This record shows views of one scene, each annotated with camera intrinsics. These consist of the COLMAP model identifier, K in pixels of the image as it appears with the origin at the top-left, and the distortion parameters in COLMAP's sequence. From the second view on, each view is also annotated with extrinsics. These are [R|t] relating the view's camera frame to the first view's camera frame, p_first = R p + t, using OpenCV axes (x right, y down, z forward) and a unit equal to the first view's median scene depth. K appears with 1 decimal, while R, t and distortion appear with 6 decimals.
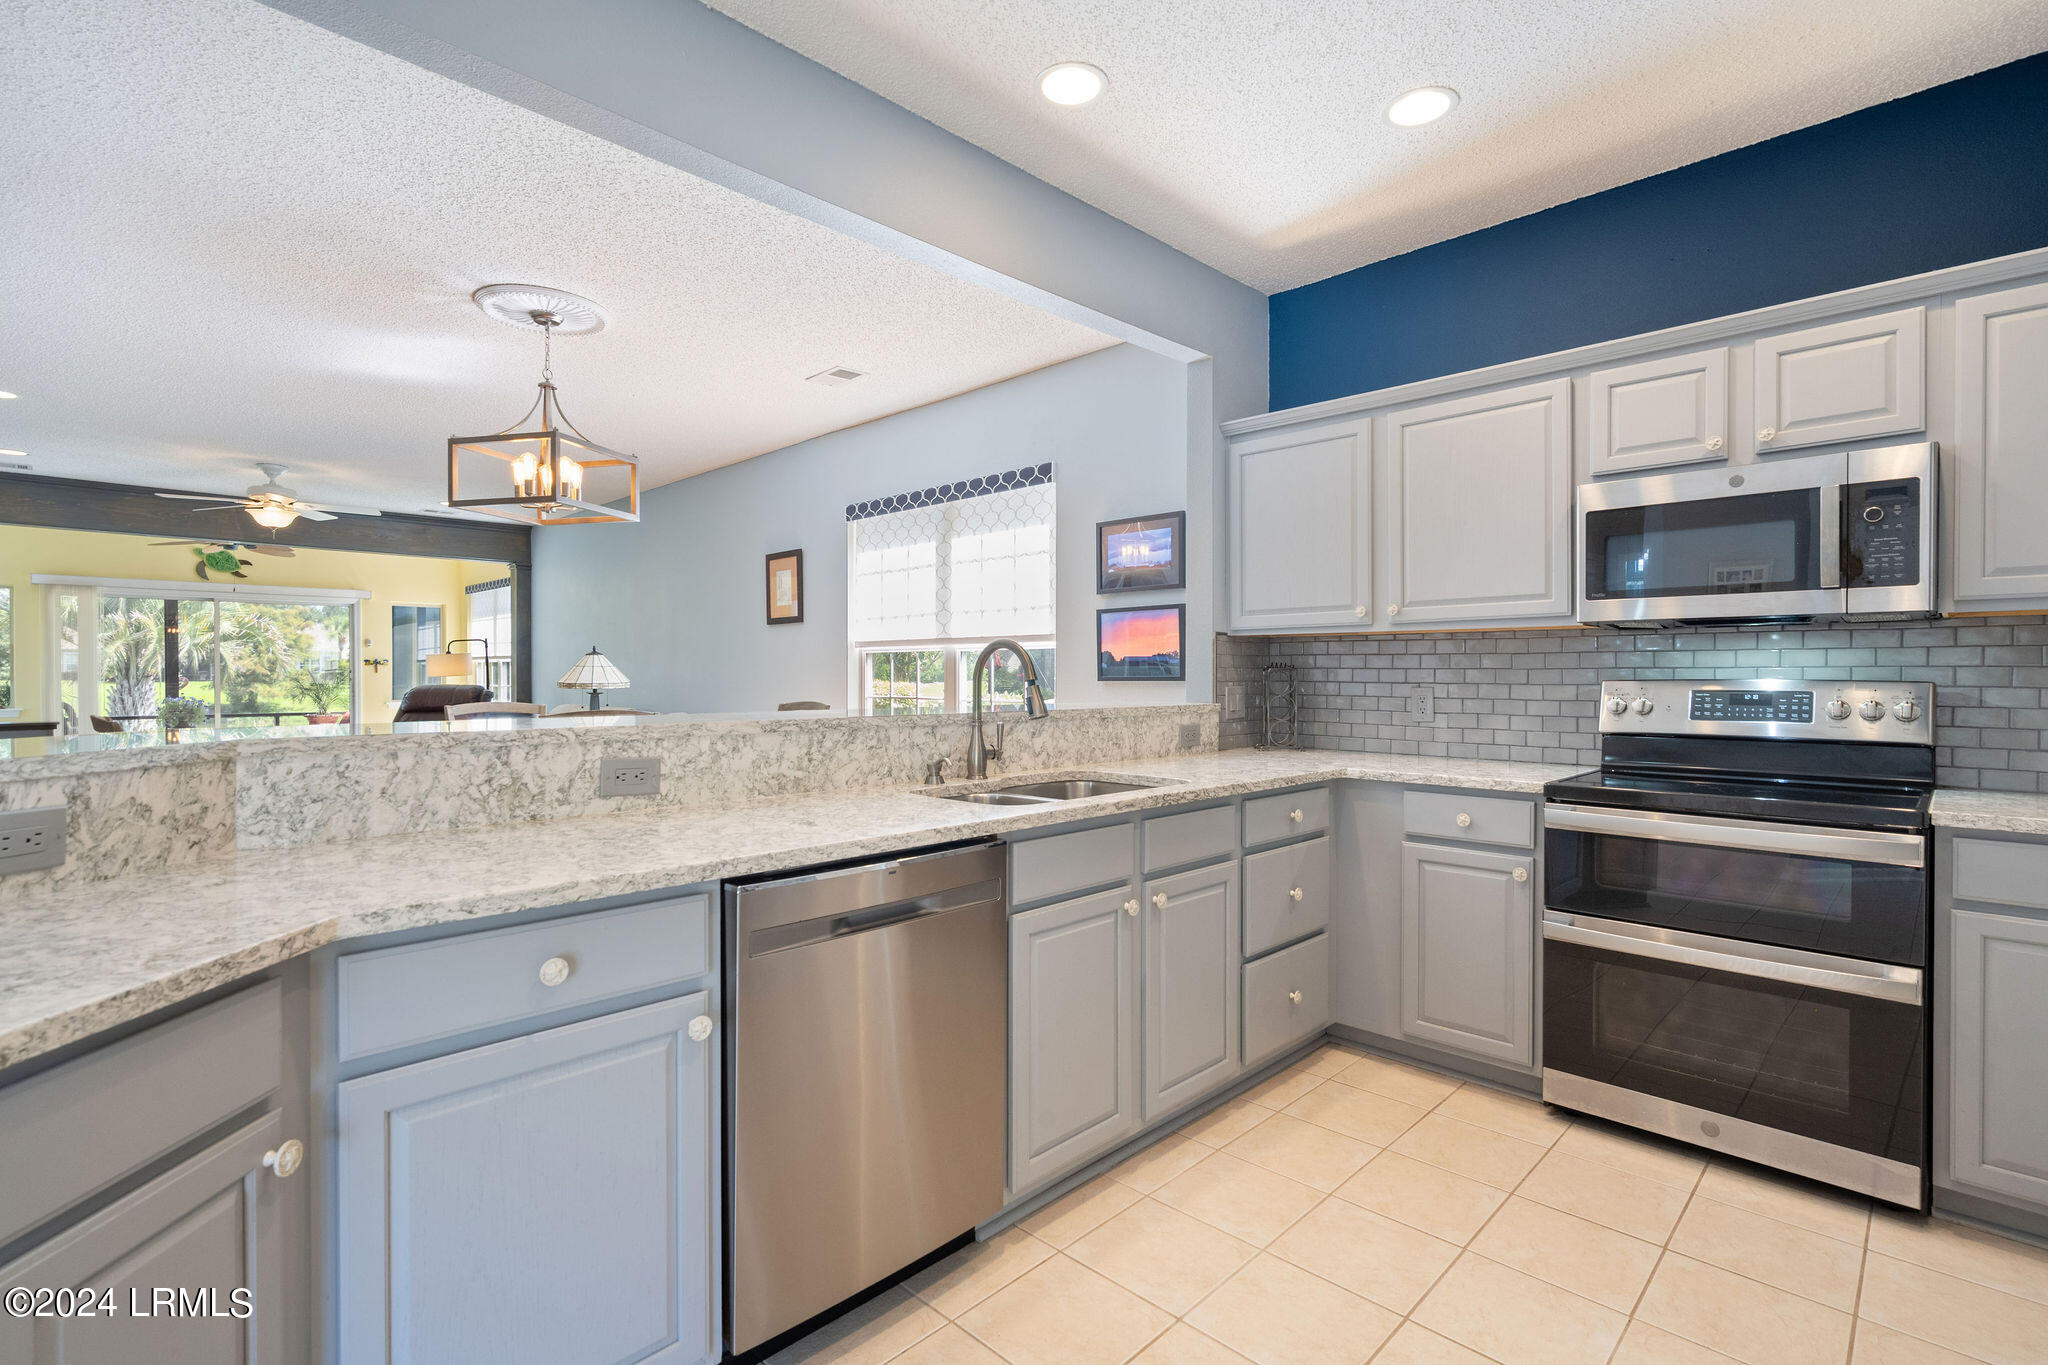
lens RADIAL K [[947.4, 0, 1024.0], [0, 947.4, 682.5], [0, 0, 1]] dist [0.002899, 0.000399]
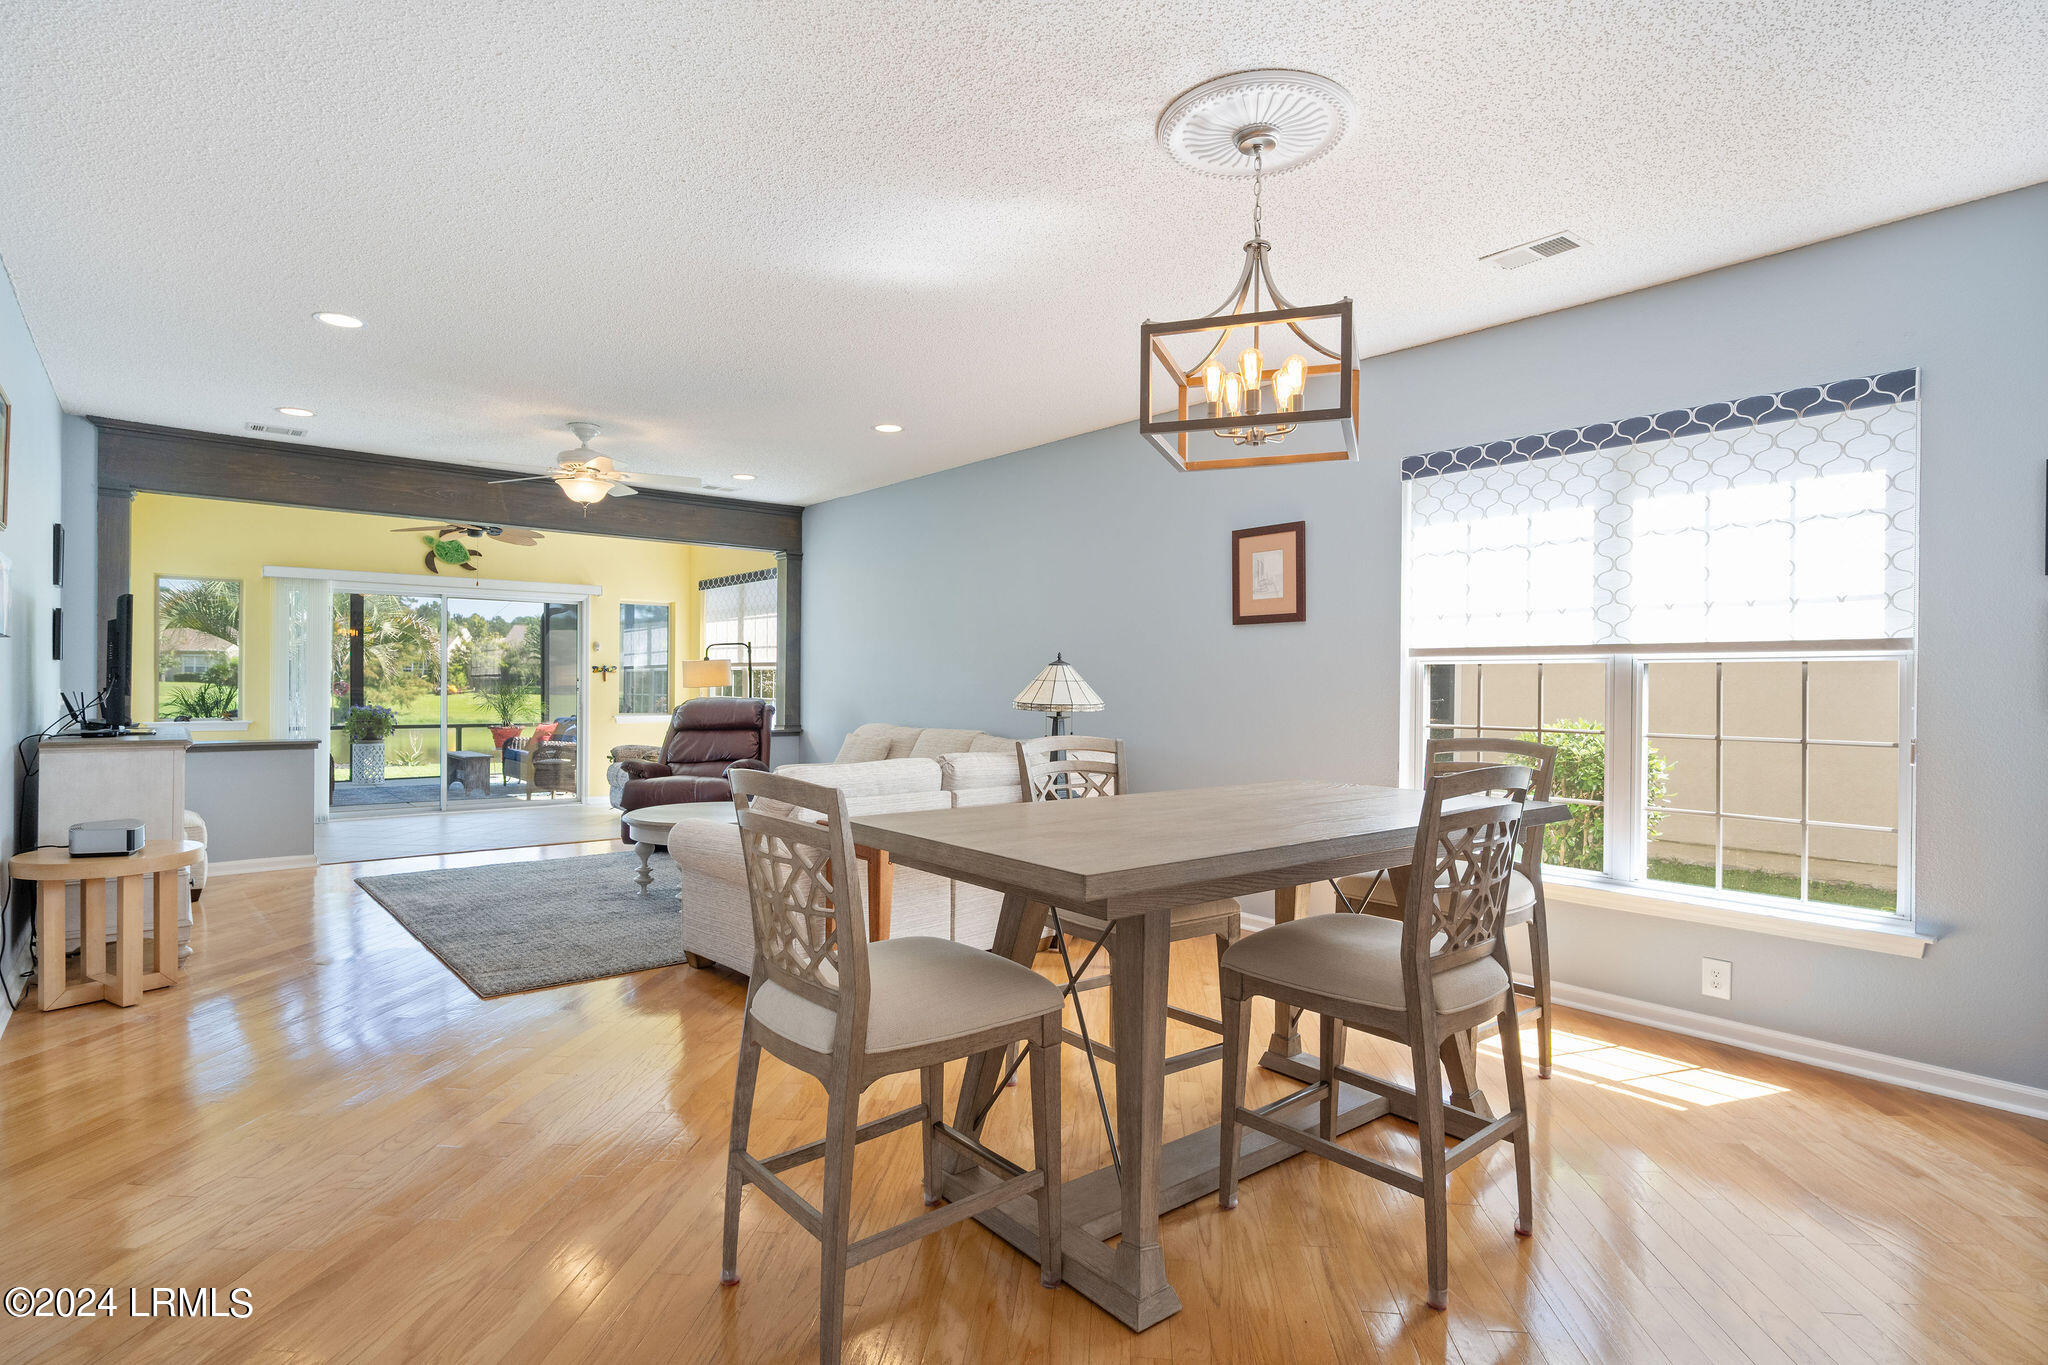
lens RADIAL K [[1043.5, 0, 1024.0], [0, 1043.5, 682.5], [0, 0, 1]] dist [0.000440, 0.000494]
pose [[0.994540, 0.008360, -0.104016, -0.514749], [-0.009371, 0.999913, -0.009240, -0.010398], [0.103930, 0.010164, 0.994533, 0.255077]]
